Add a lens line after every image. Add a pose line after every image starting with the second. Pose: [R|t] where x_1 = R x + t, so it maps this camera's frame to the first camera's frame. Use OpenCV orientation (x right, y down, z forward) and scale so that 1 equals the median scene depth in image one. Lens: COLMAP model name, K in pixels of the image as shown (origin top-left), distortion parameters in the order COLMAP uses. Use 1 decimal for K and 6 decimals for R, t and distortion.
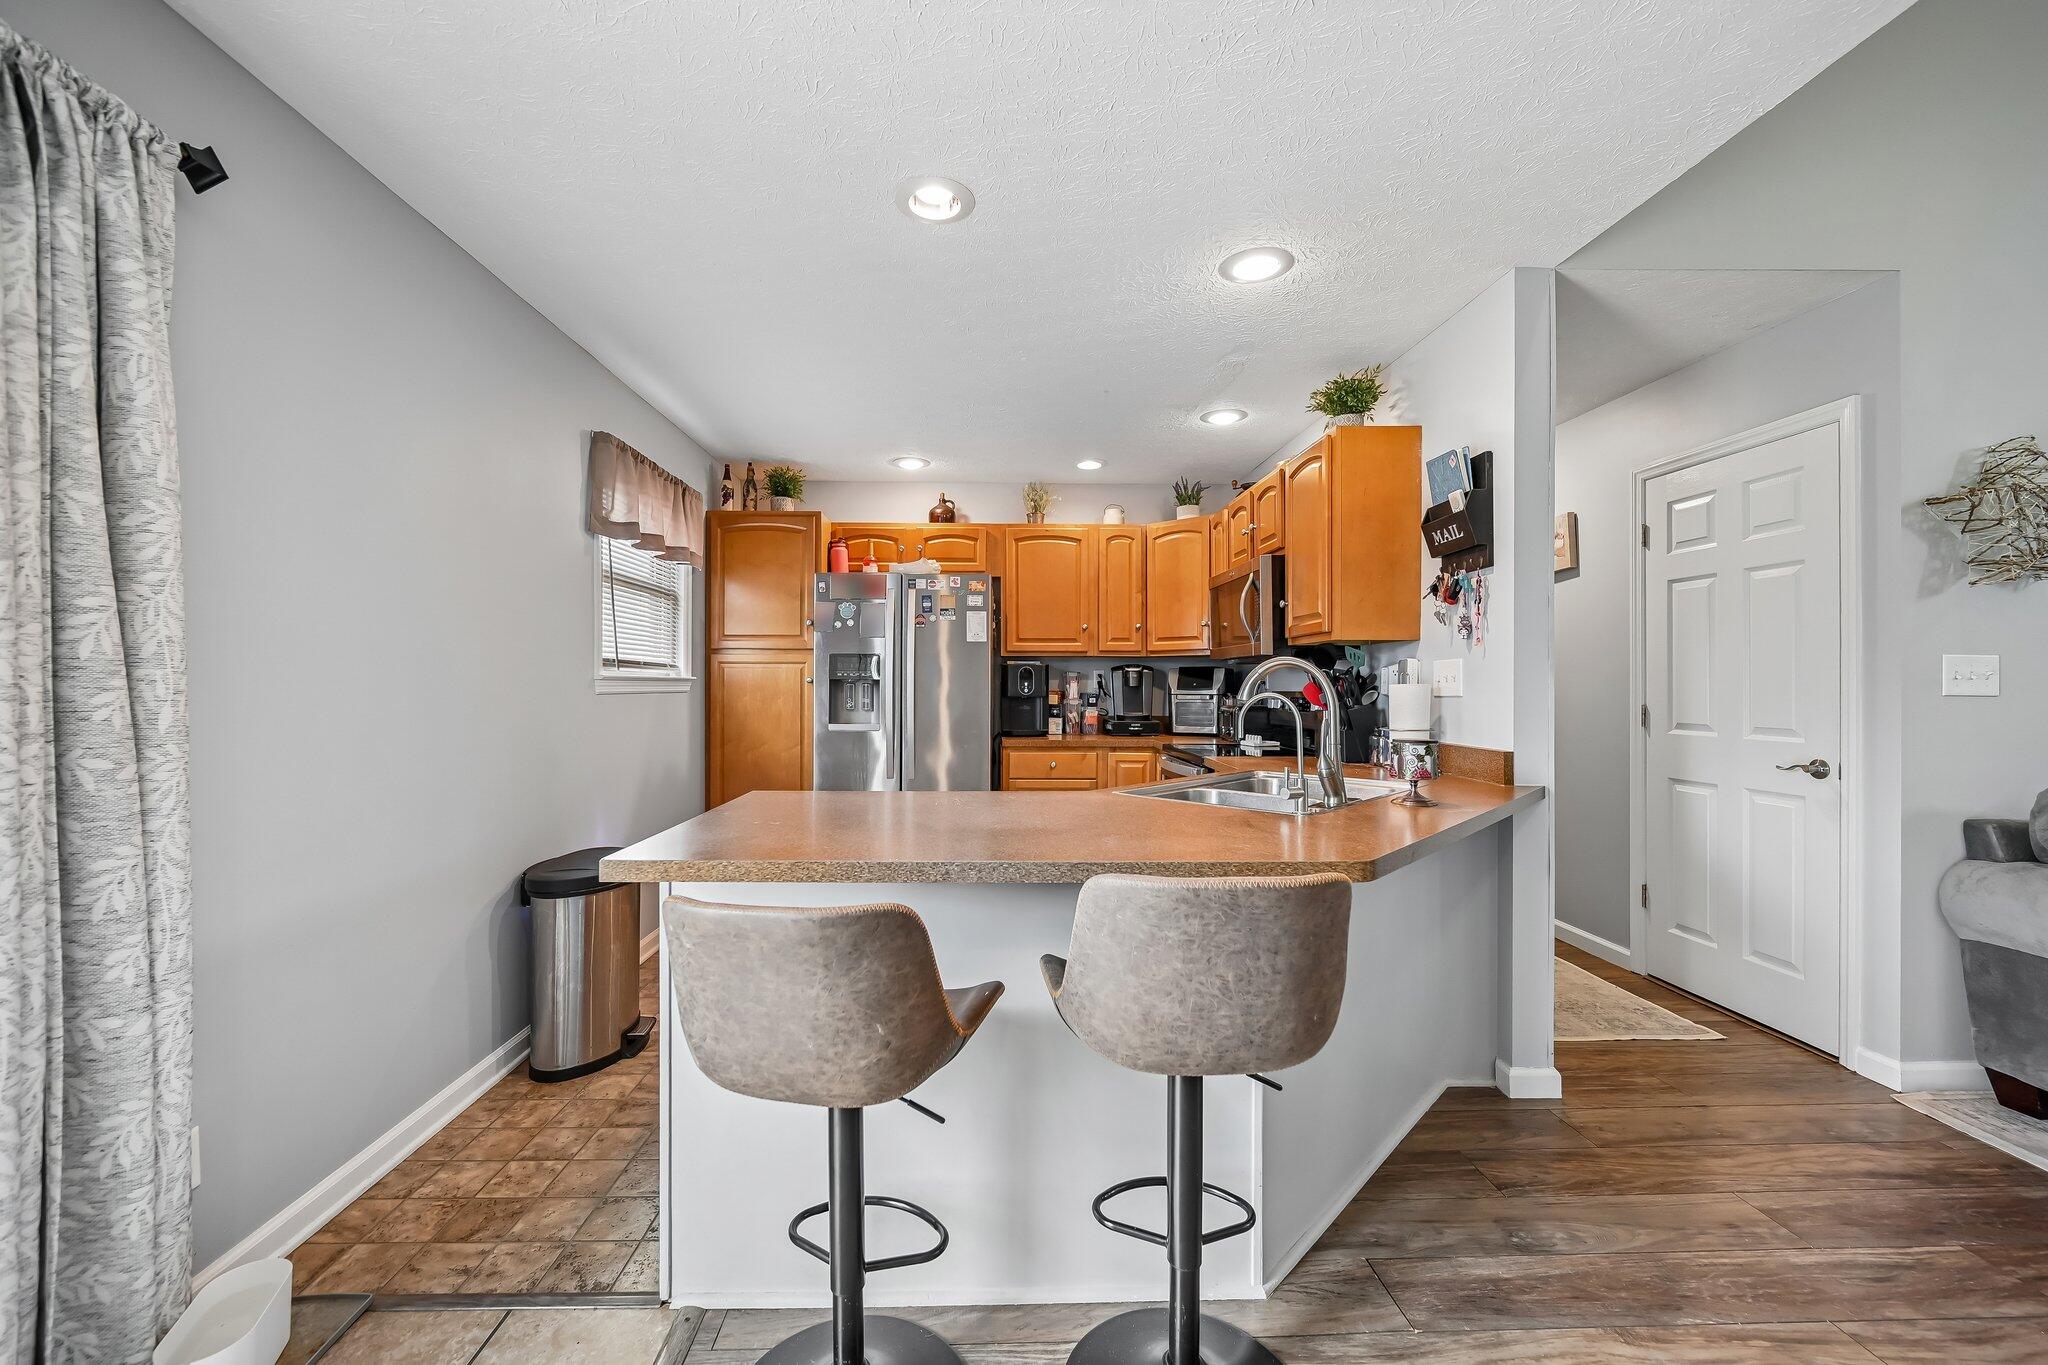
lens RADIAL K [[827.5, 0, 1015.7], [0, 827.5, 686.4], [0, 0, 1]] dist [-0.001056, -0.000225]
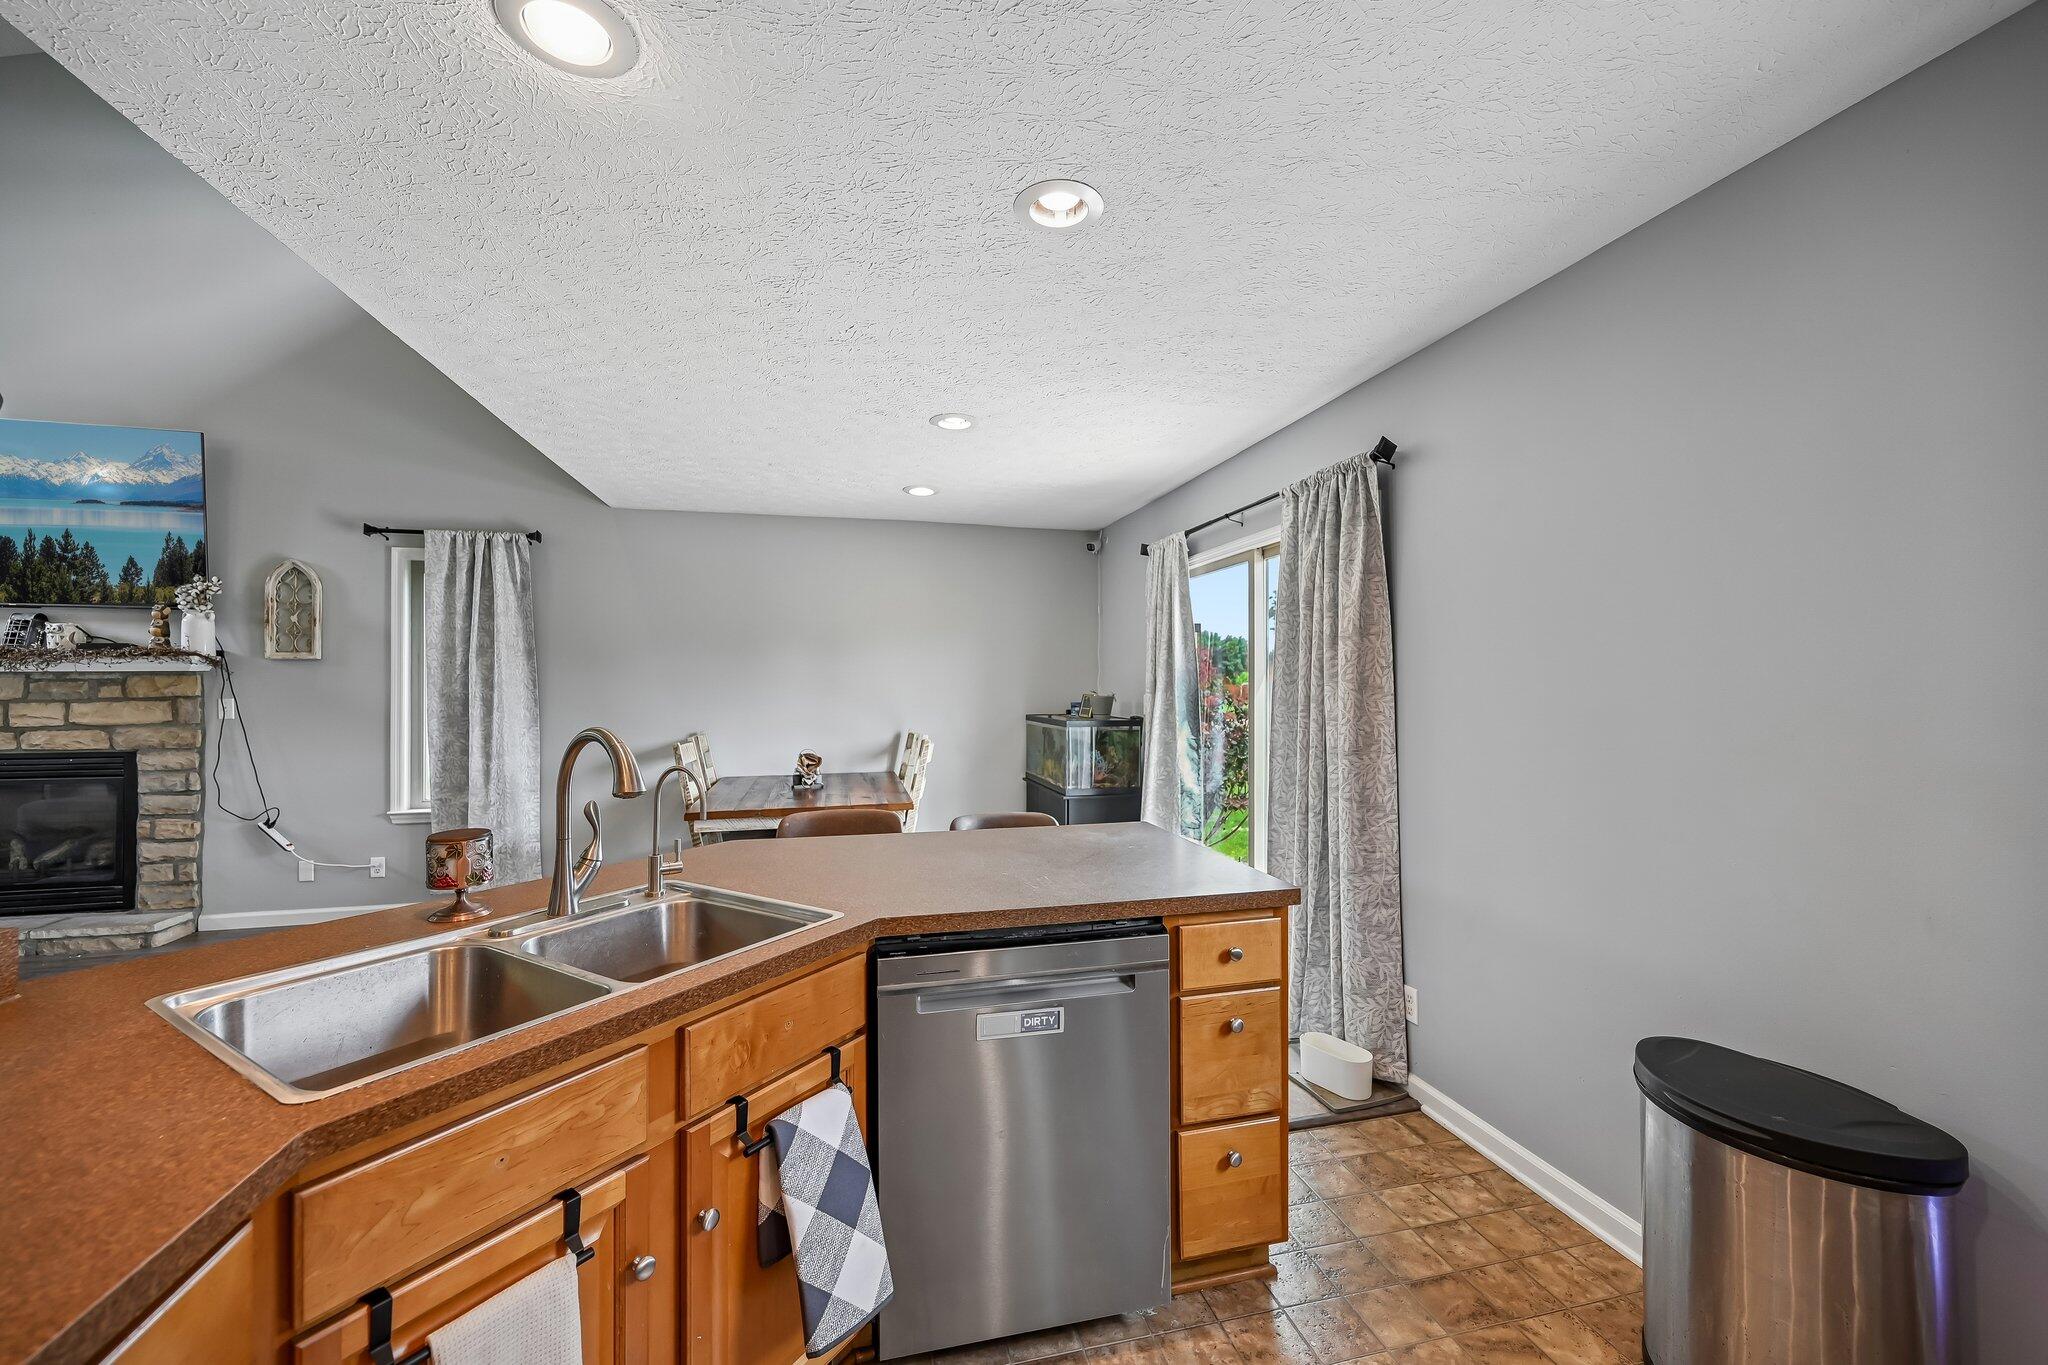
lens RADIAL K [[814.2, 0, 1024.0], [0, 814.2, 682.5], [0, 0, 1]] dist [-0.015974, 0.000199]
pose [[-0.981072, -0.000223, -0.193644, 0.049300], [0.000298, 0.999996, -0.002664, -0.037365], [0.193643, -0.002671, -0.981068, 0.884260]]
